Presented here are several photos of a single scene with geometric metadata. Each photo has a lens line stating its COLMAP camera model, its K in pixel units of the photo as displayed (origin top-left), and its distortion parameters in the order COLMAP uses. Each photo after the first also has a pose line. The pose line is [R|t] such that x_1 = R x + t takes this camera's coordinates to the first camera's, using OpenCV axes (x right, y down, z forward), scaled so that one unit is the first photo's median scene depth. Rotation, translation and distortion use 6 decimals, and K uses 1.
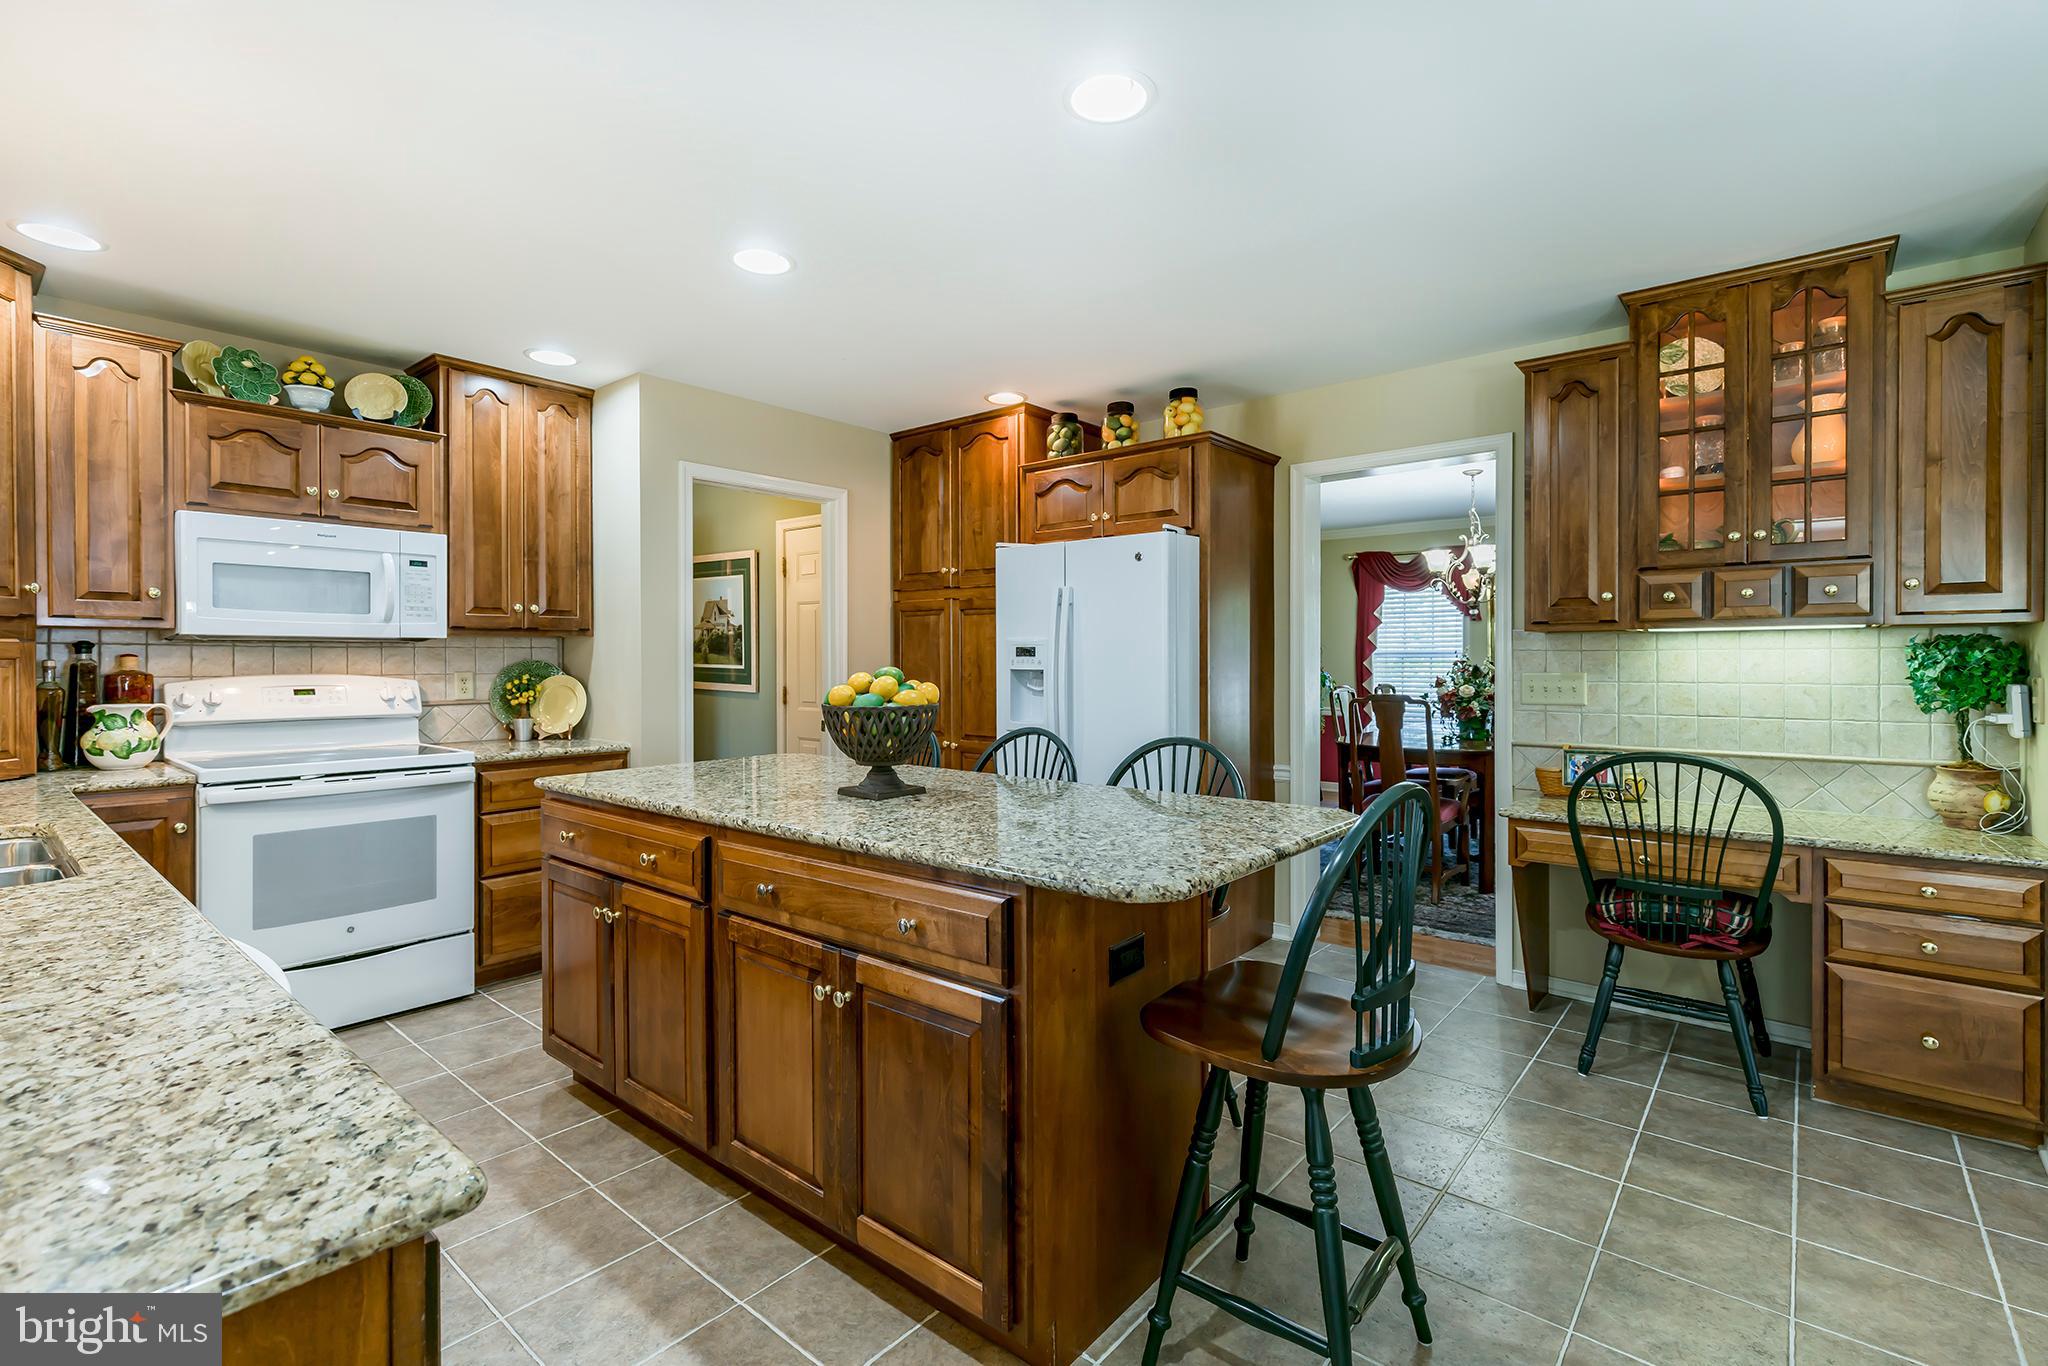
lens RADIAL K [[926.7, 0, 1028.2], [0, 926.7, 665.1], [0, 0, 1]] dist [0.006944, -0.000045]
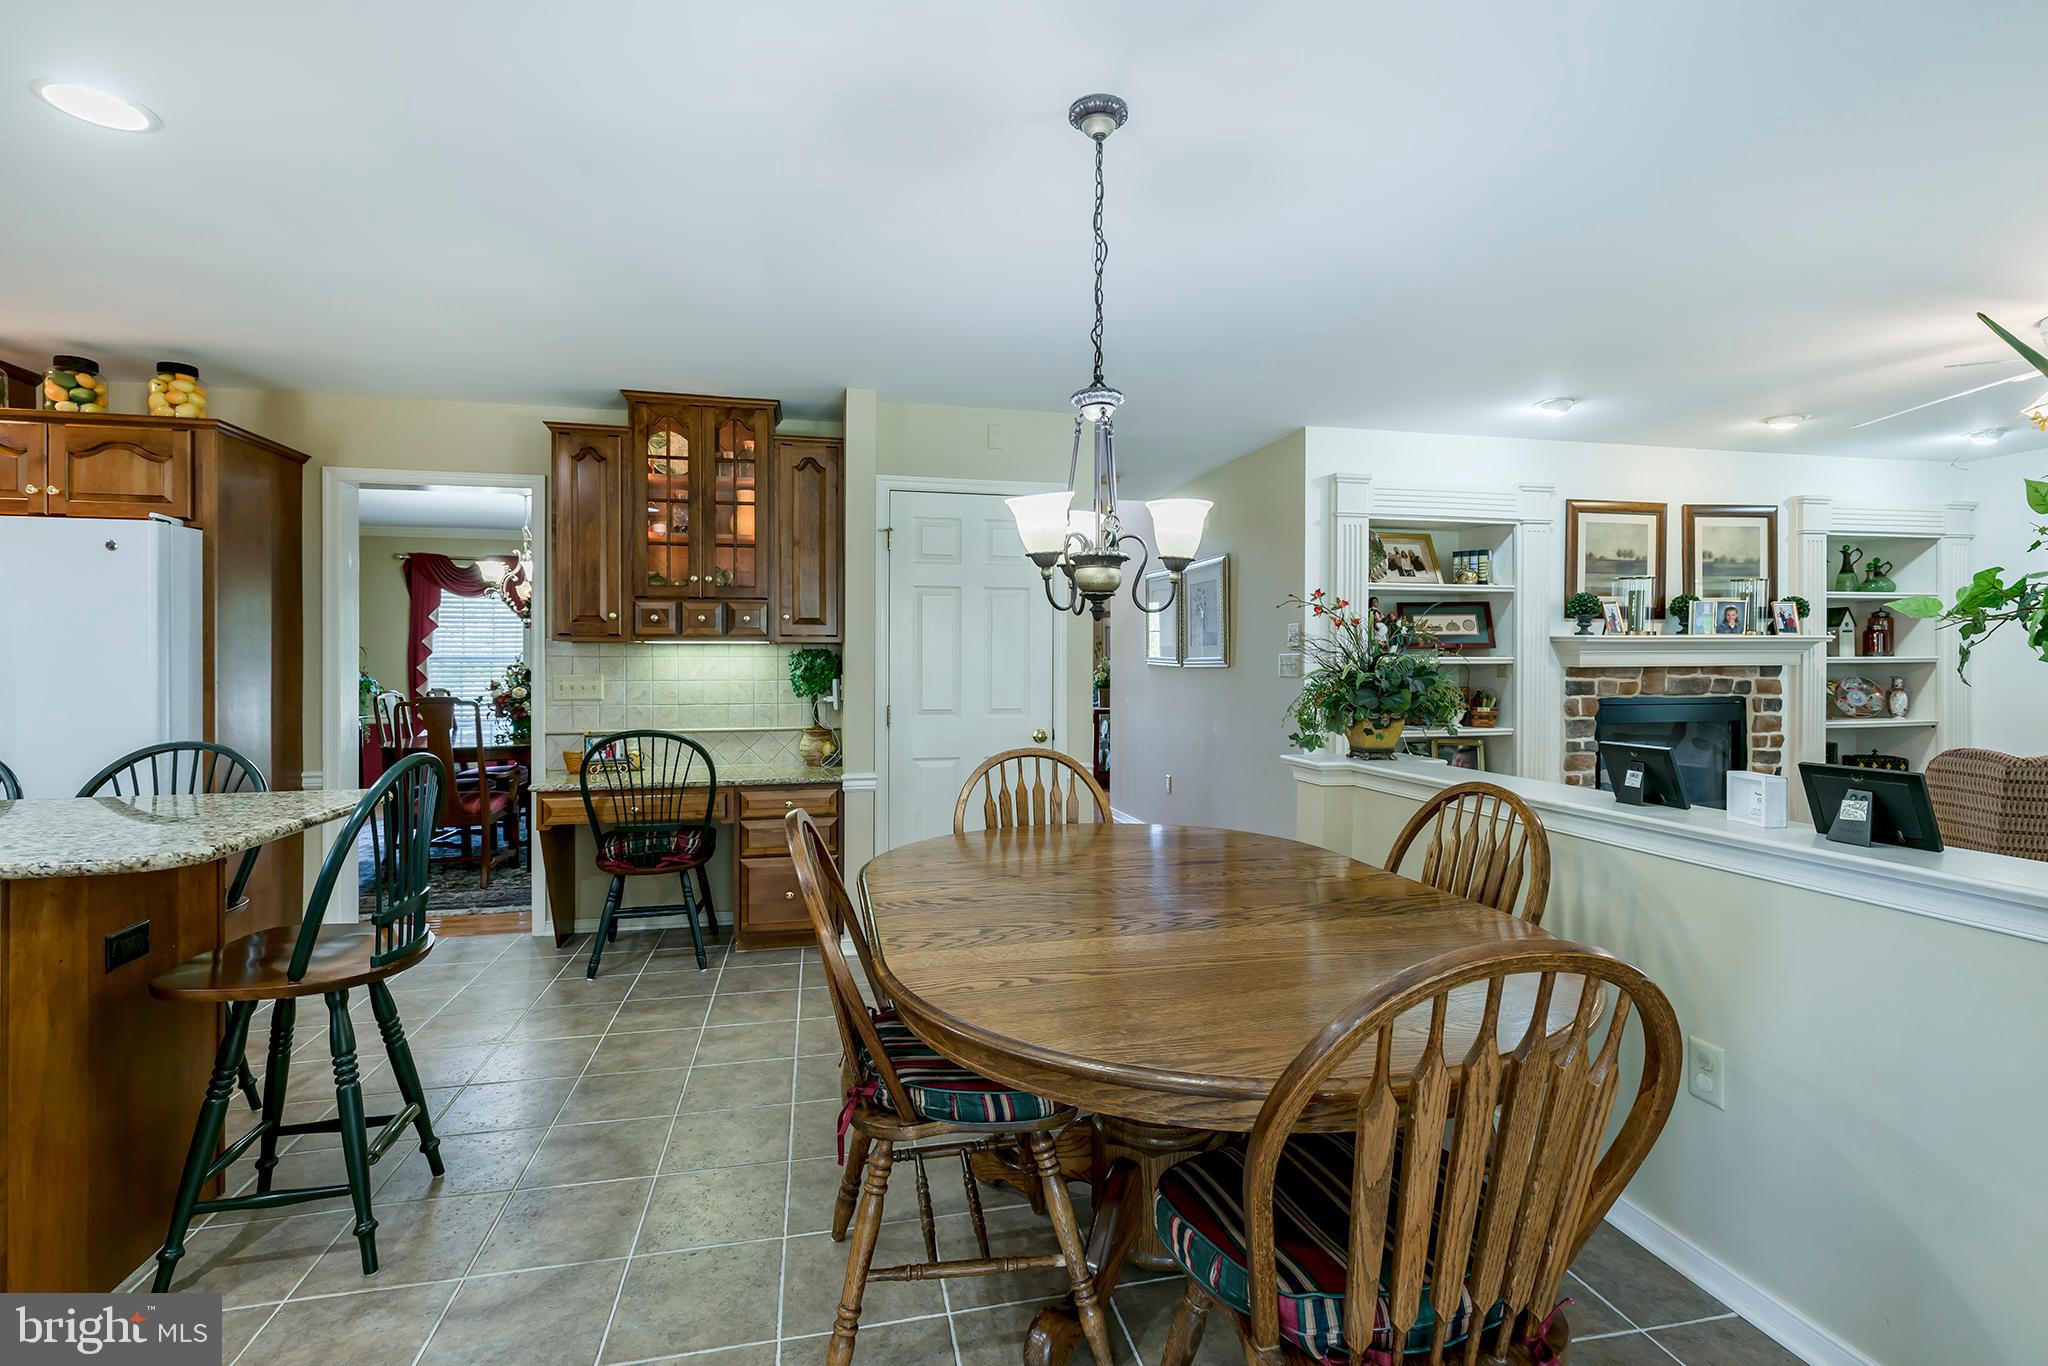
lens RADIAL K [[926.7, 0, 1028.2], [0, 926.7, 665.1], [0, 0, 1]] dist [0.006944, -0.000045]
pose [[0.605231, 0.001363, 0.796049, -0.072832], [0.003095, 0.999987, -0.004066, 0.003335], [-0.796044, 0.004925, 0.605219, -0.281050]]
